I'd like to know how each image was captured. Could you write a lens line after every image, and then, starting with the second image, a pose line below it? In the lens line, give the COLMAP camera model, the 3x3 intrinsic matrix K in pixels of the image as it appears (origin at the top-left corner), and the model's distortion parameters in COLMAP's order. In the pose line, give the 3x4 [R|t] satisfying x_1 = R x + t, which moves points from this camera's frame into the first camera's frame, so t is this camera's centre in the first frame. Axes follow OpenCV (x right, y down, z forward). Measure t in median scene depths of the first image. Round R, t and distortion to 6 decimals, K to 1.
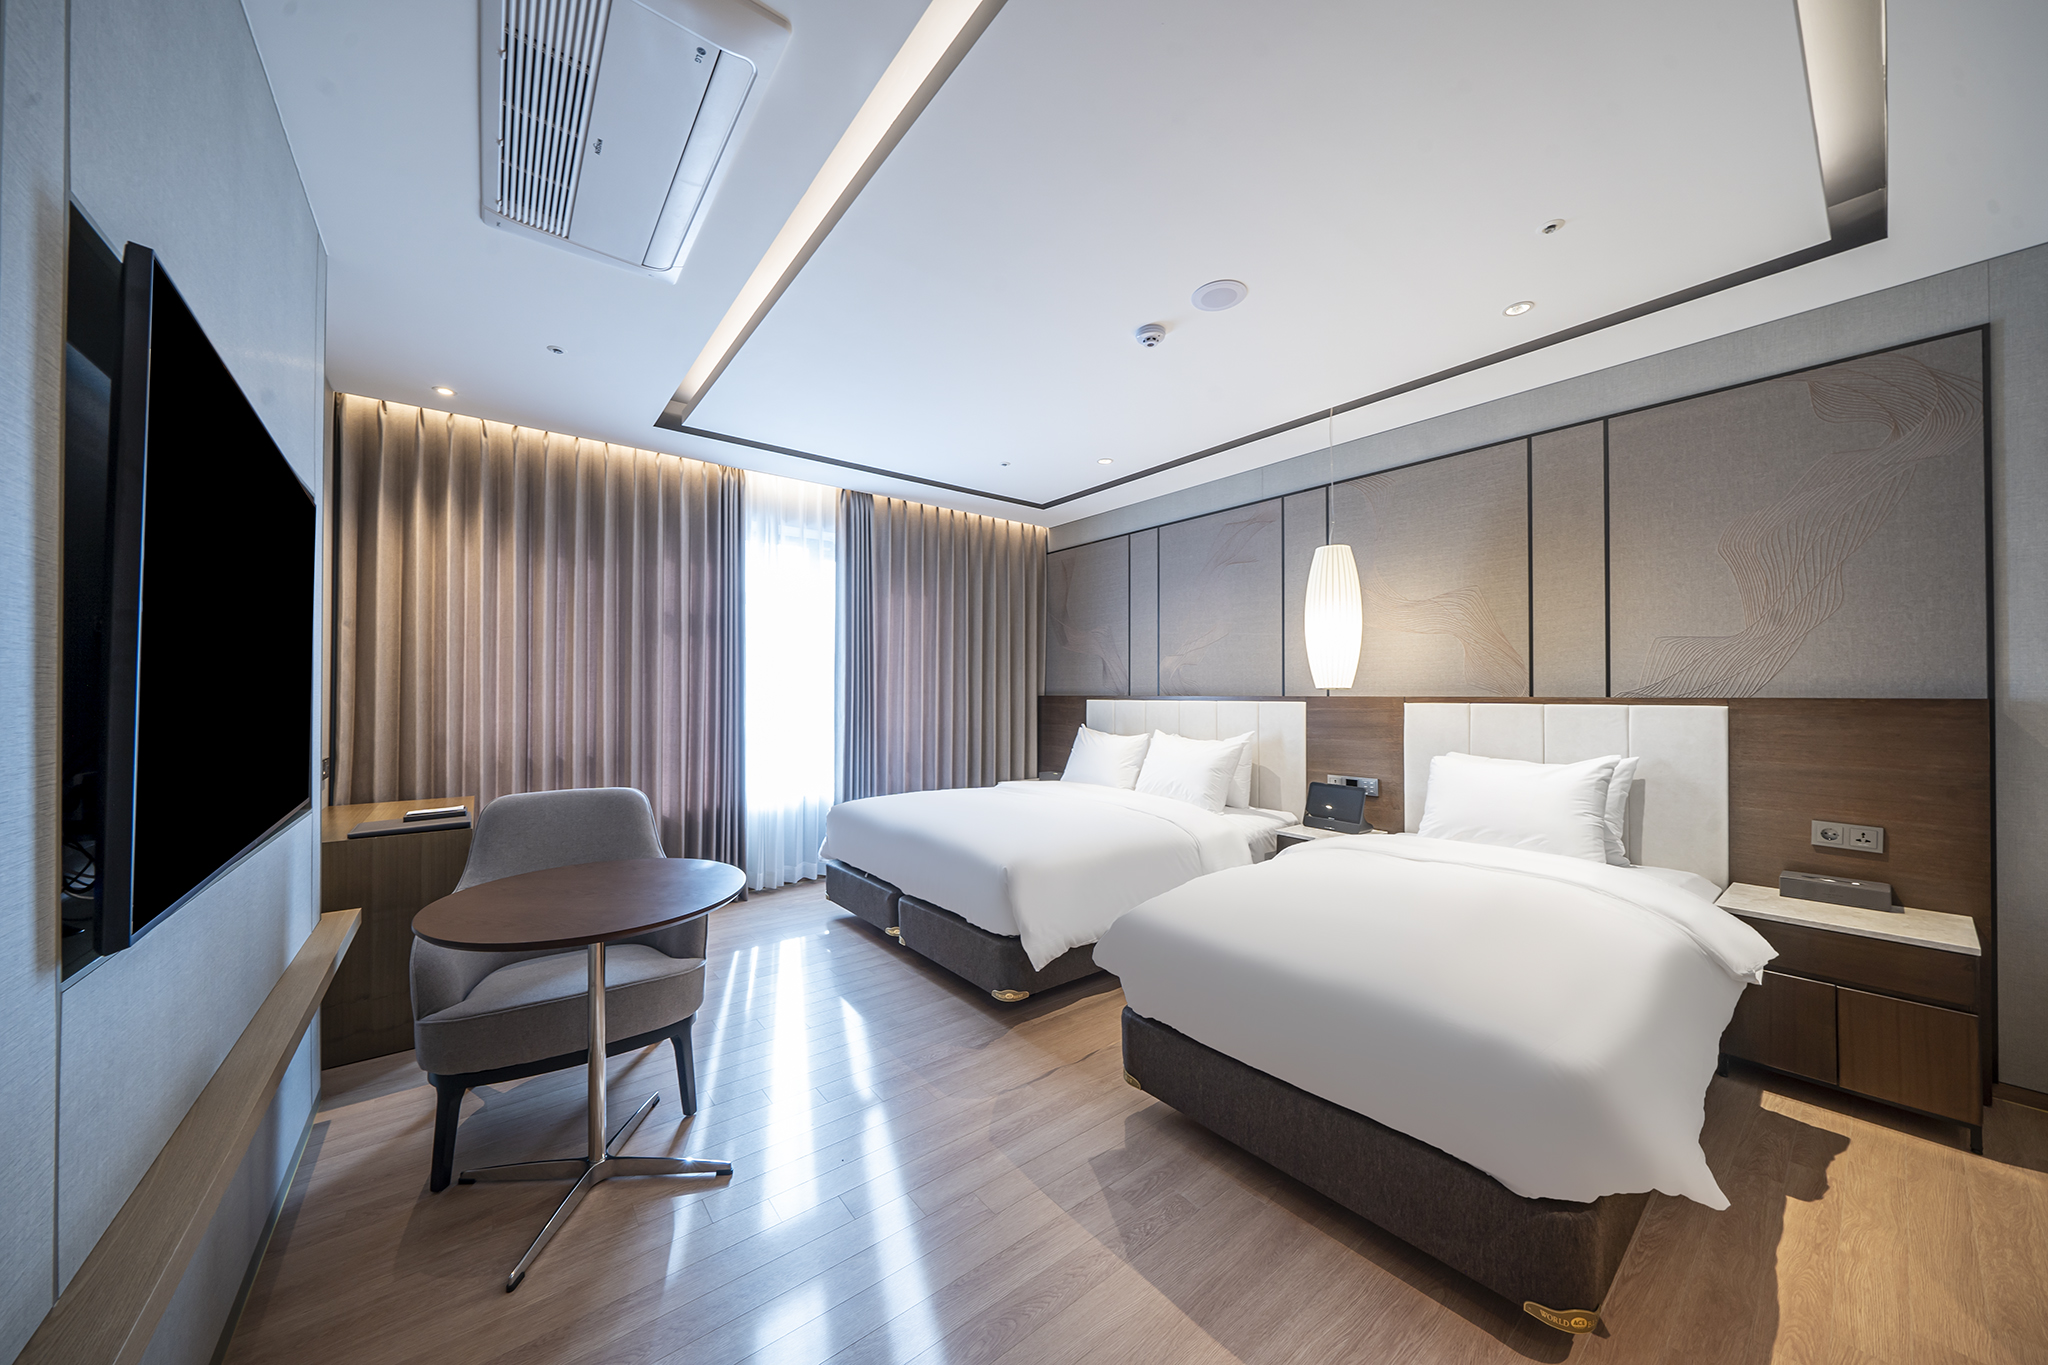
lens RADIAL K [[696.4, 0, 1018.1], [0, 696.4, 681.6], [0, 0, 1]] dist [-0.000543, -0.000039]
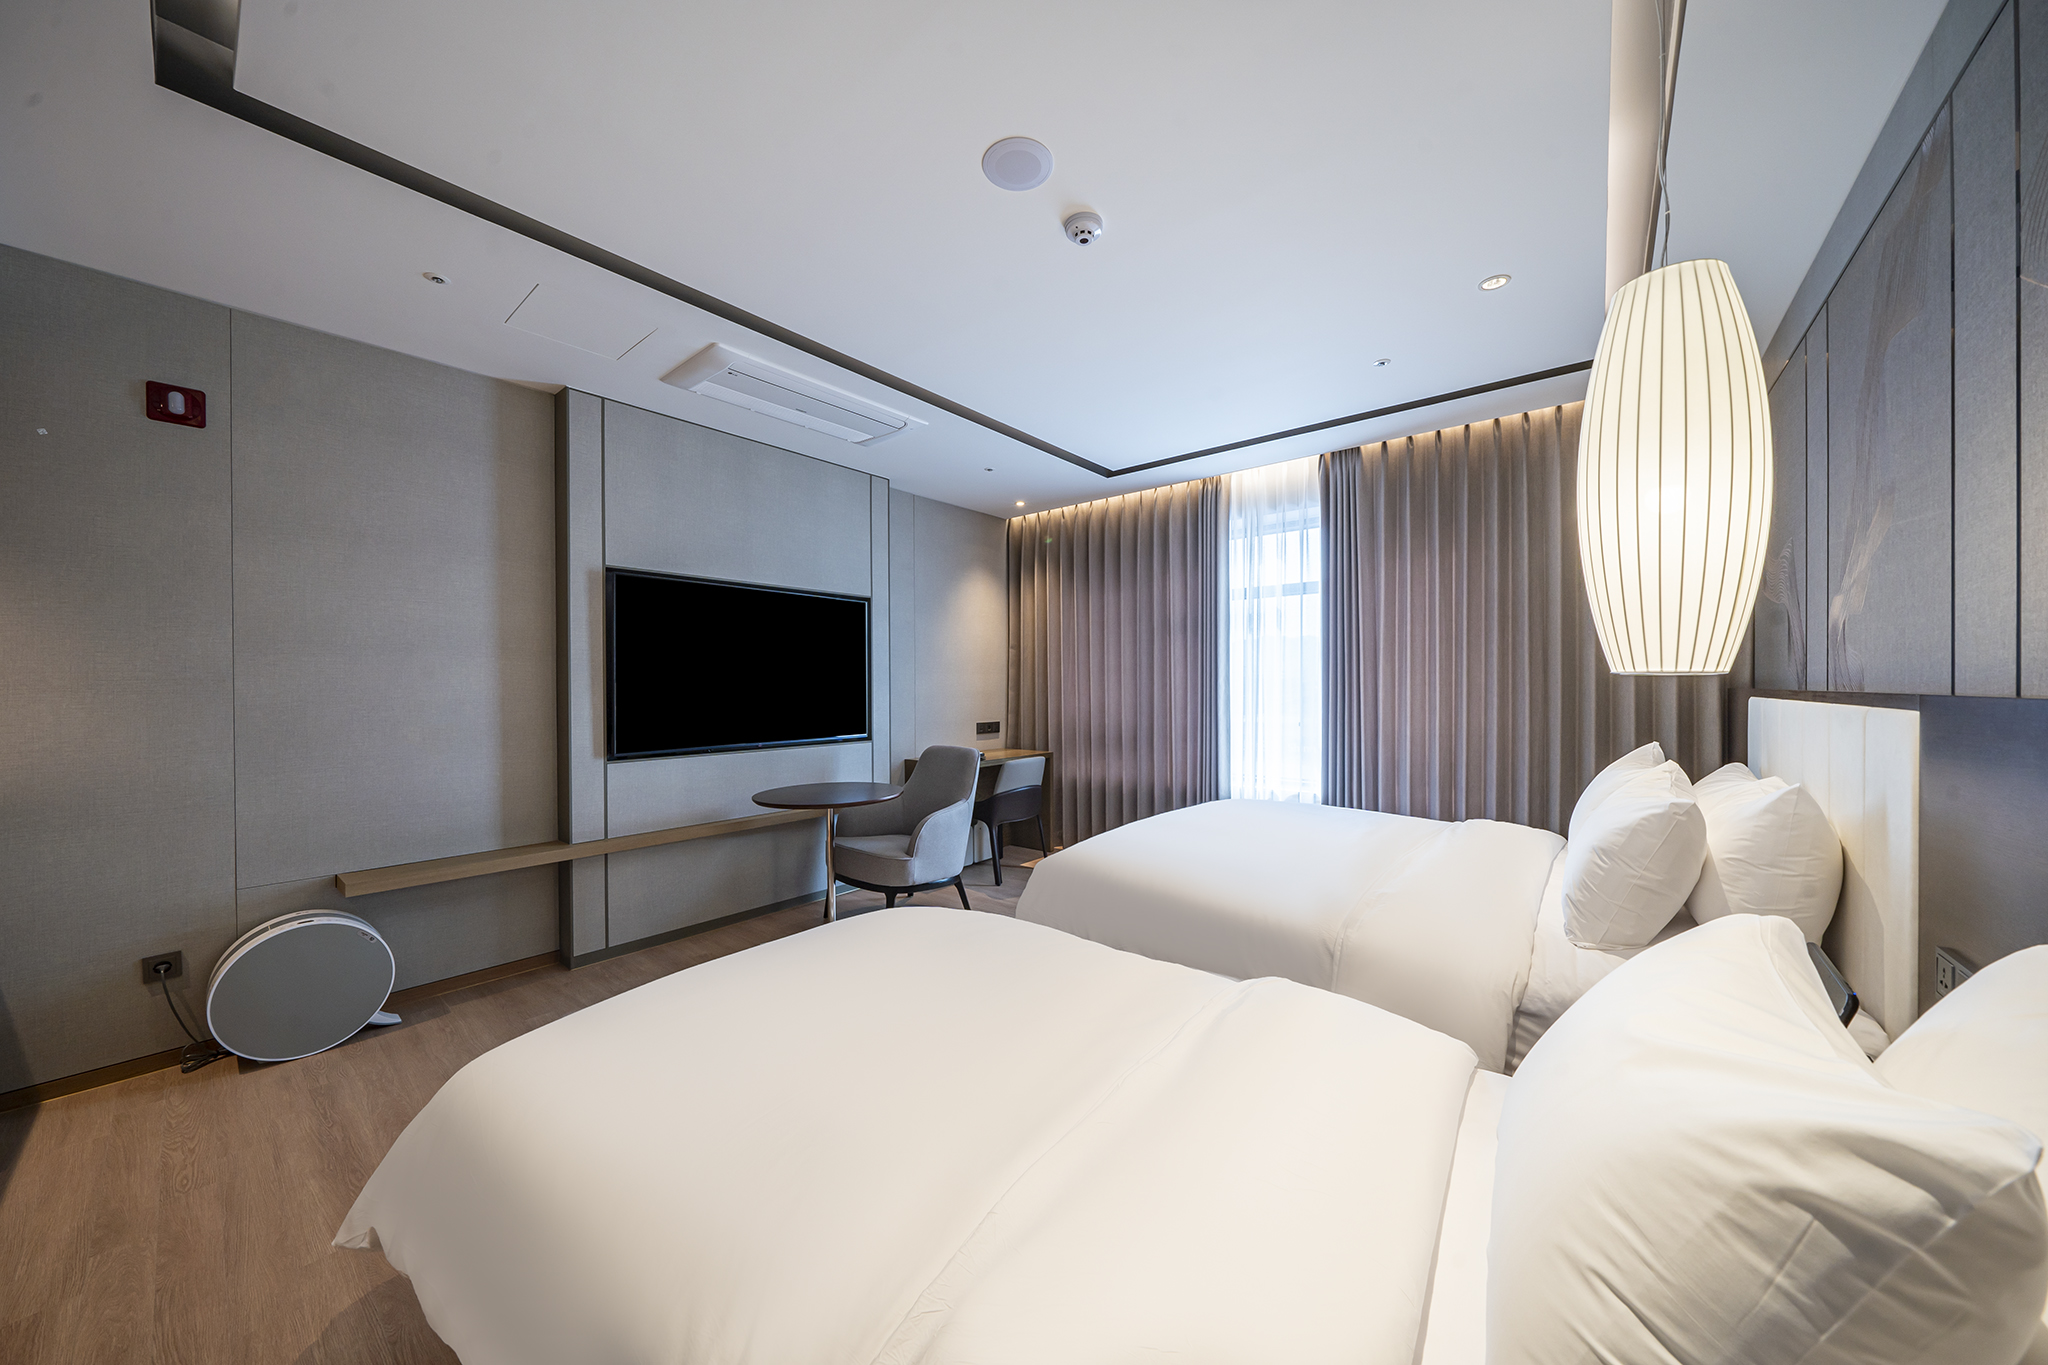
lens RADIAL K [[696.4, 0, 1018.1], [0, 696.4, 681.6], [0, 0, 1]] dist [-0.000543, -0.000039]
pose [[0.208732, -0.005539, -0.977957, 0.592308], [0.022533, 0.999746, -0.000853, 0.004754], [0.977713, -0.021858, 0.208804, 0.481280]]
